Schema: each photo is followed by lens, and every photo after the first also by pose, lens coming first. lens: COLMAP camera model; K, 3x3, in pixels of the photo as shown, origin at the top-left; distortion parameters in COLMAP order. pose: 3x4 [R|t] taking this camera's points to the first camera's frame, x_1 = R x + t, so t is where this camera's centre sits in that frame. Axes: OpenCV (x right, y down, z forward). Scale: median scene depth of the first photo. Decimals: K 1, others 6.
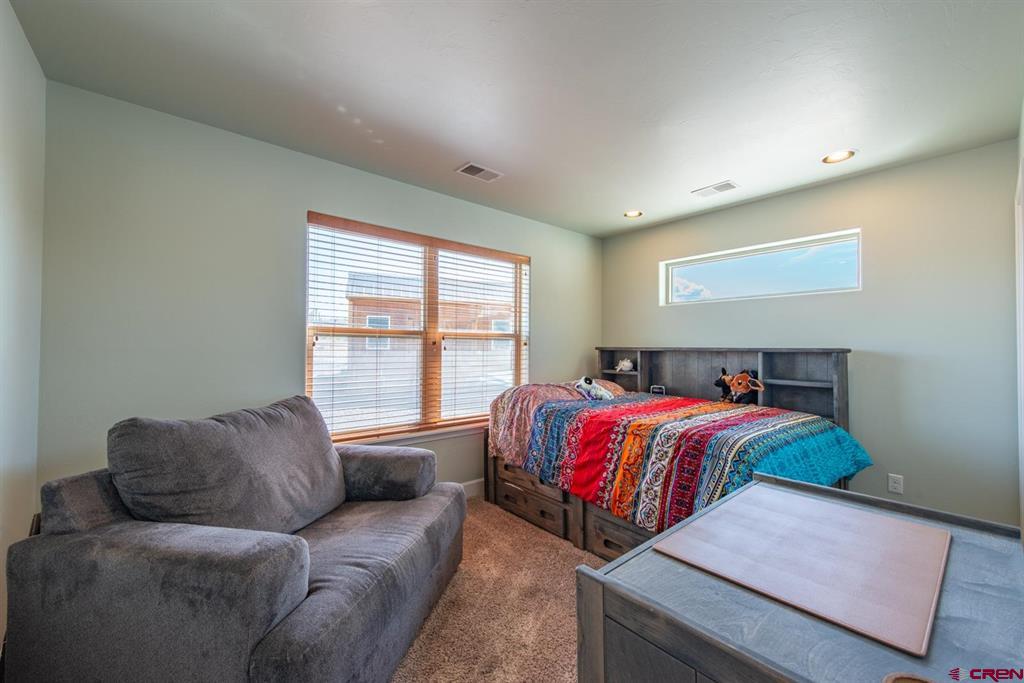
lens RADIAL K [[401.8, 0, 509.2], [0, 401.8, 342.0], [0, 0, 1]] dist [0.015495, -0.004134]
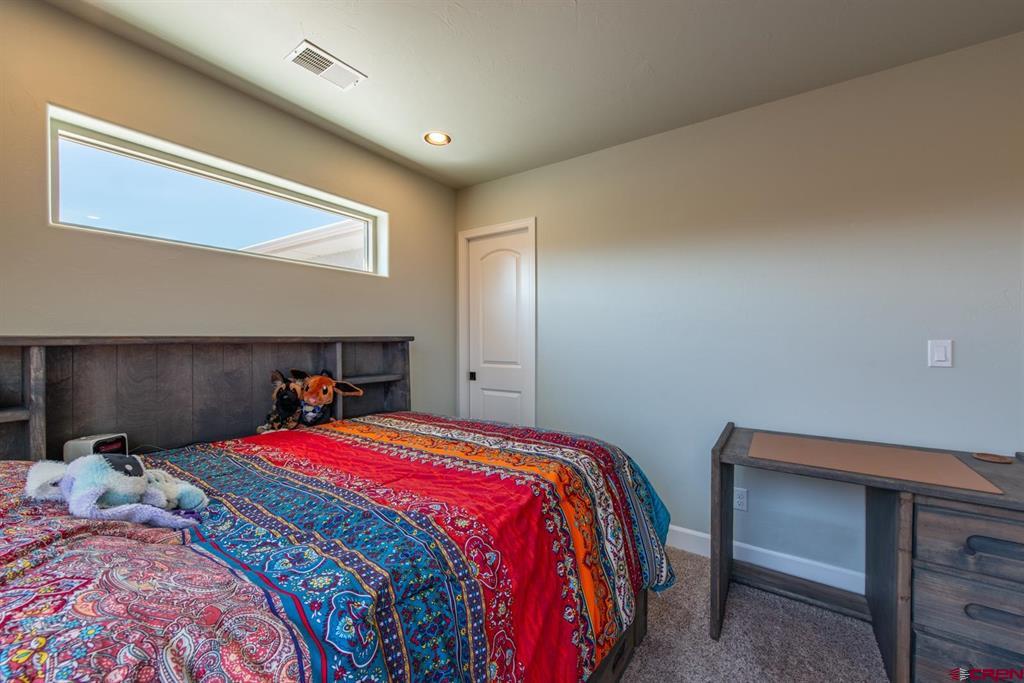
lens RADIAL K [[401.8, 0, 507.0], [0, 401.8, 339.8], [0, 0, 1]] dist [0.015495, -0.004134]
pose [[-0.262751, -0.007683, 0.964833, -0.124749], [-0.006003, 0.999962, 0.006327, 0.013464], [-0.964845, -0.004129, -0.262787, 0.842672]]
